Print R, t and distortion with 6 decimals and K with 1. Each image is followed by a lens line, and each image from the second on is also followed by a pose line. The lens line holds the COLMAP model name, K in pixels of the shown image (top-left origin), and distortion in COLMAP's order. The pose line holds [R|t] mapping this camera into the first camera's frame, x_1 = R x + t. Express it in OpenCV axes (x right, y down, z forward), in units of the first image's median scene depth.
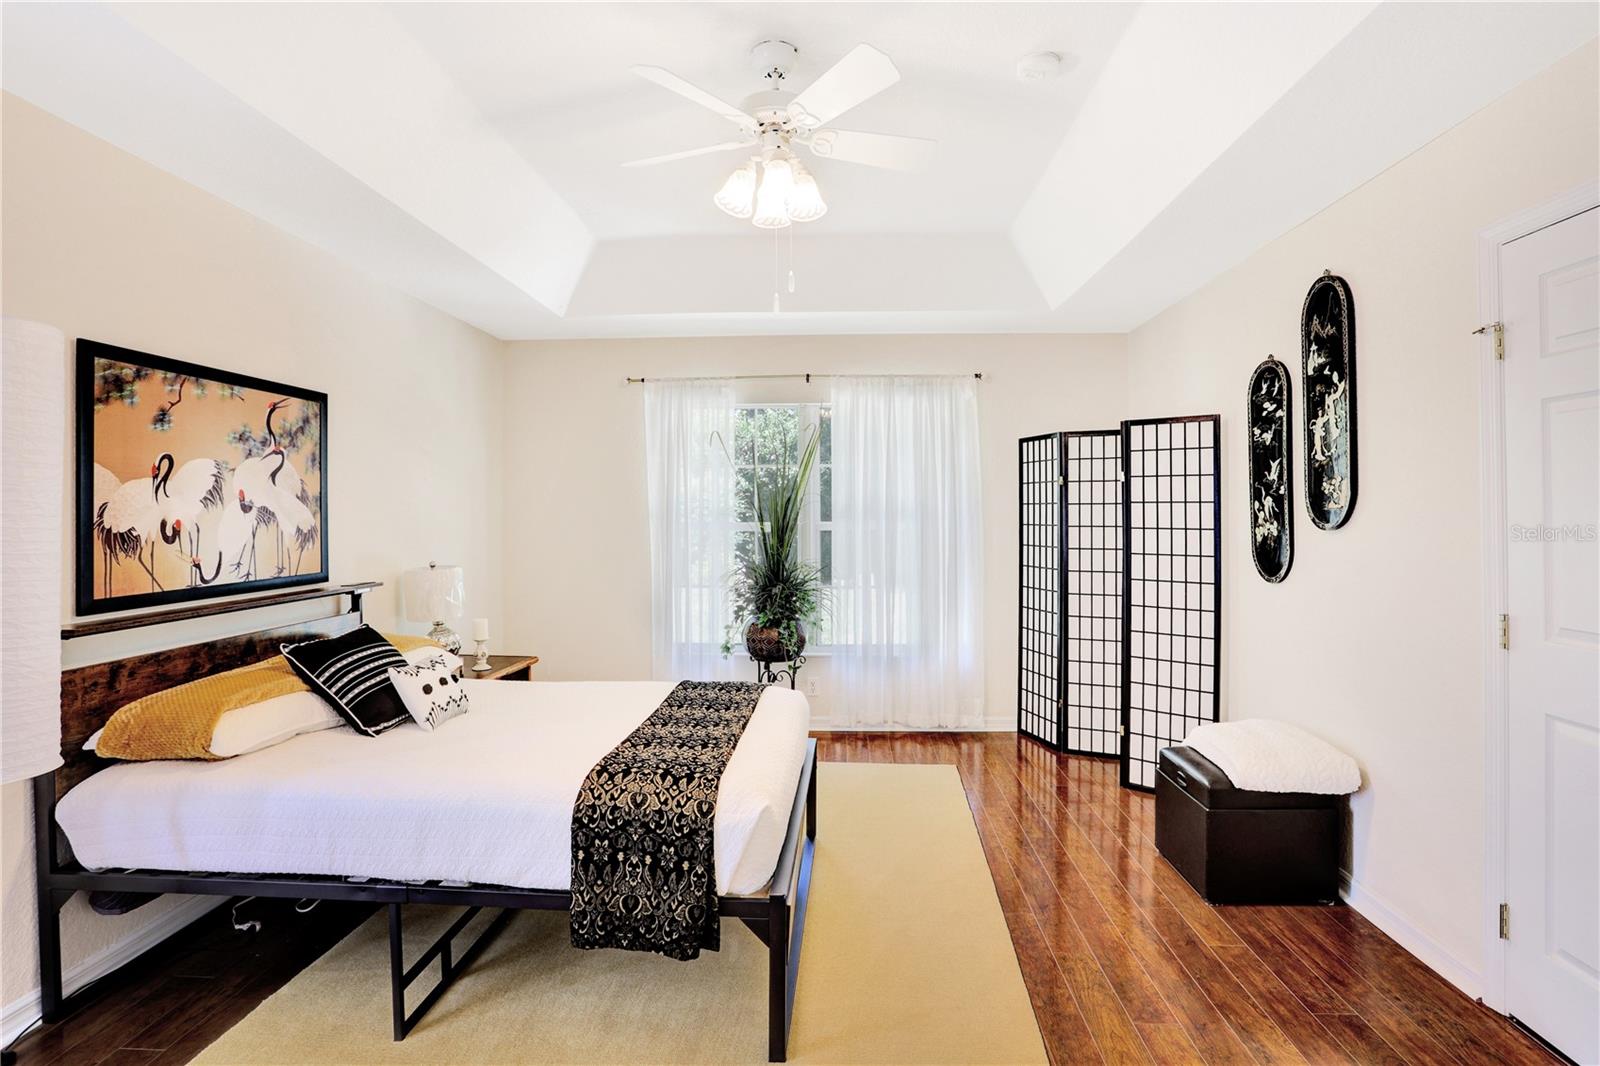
lens RADIAL K [[817.5, 0, 801.6], [0, 817.5, 502.4], [0, 0, 1]] dist [-0.081160, 0.037636]
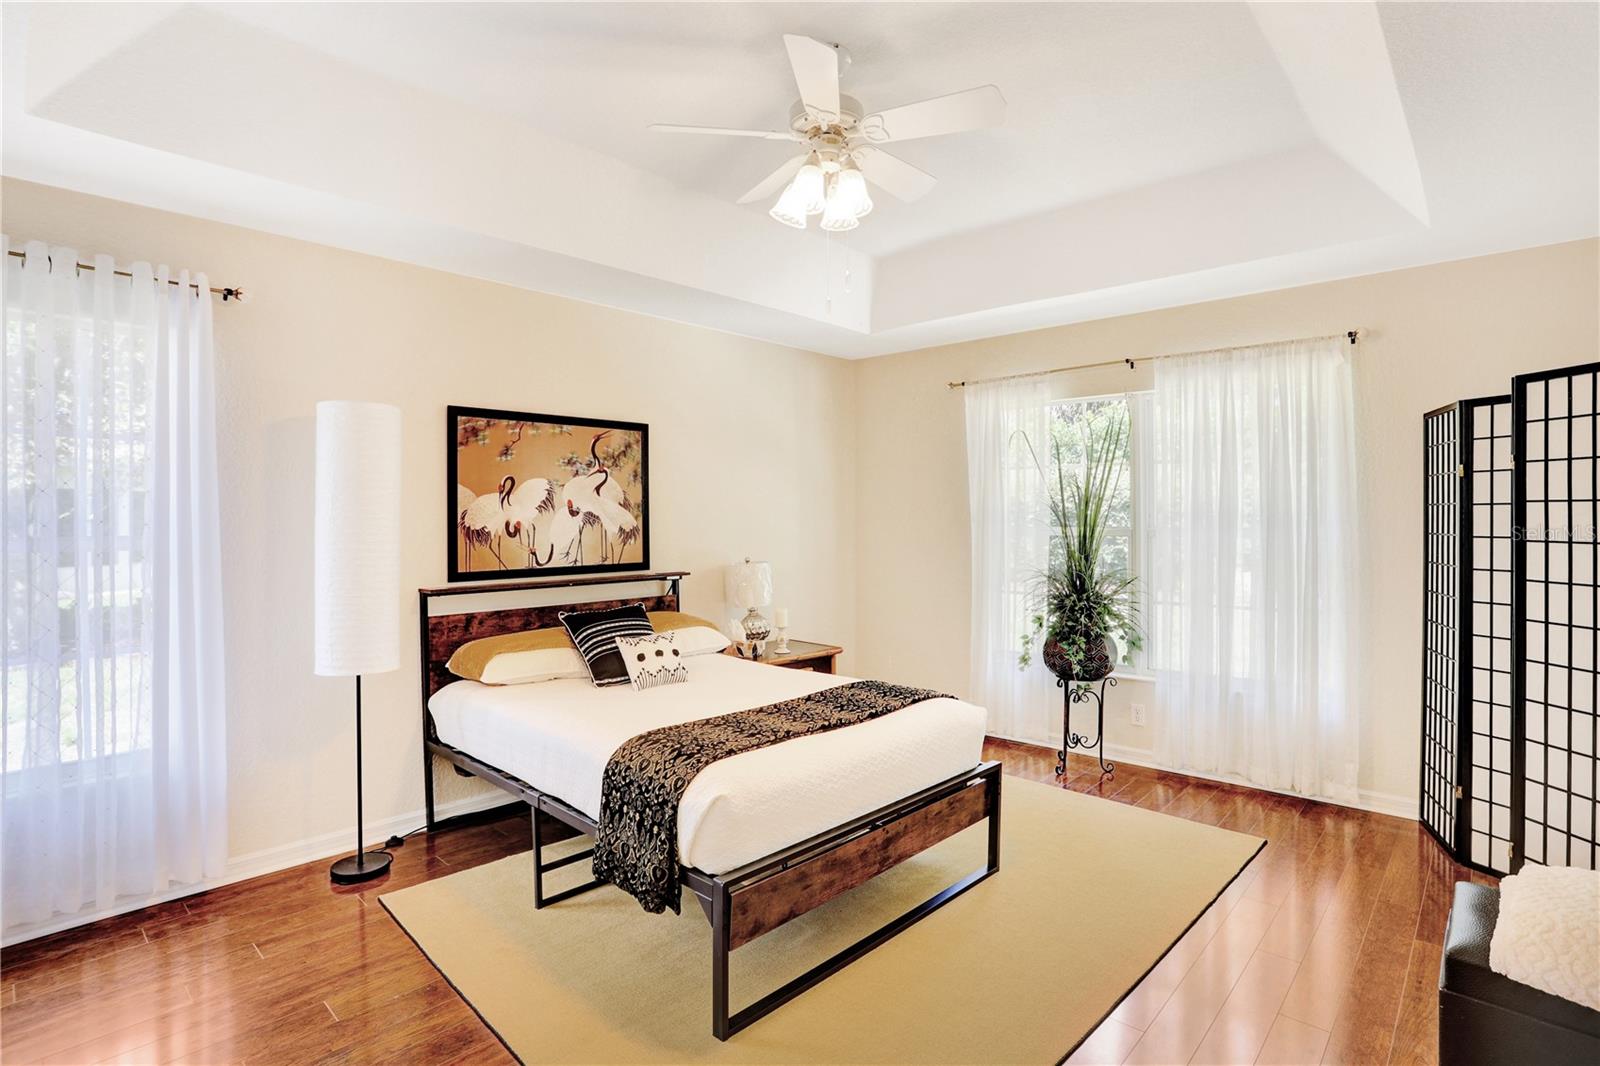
lens RADIAL K [[817.5, 0, 801.6], [0, 817.5, 502.4], [0, 0, 1]] dist [-0.081160, 0.037636]
pose [[0.755527, -0.009104, -0.655054, 0.564373], [0.008488, 0.999956, -0.004107, -0.002115], [0.655062, -0.002457, 0.755571, 0.206818]]
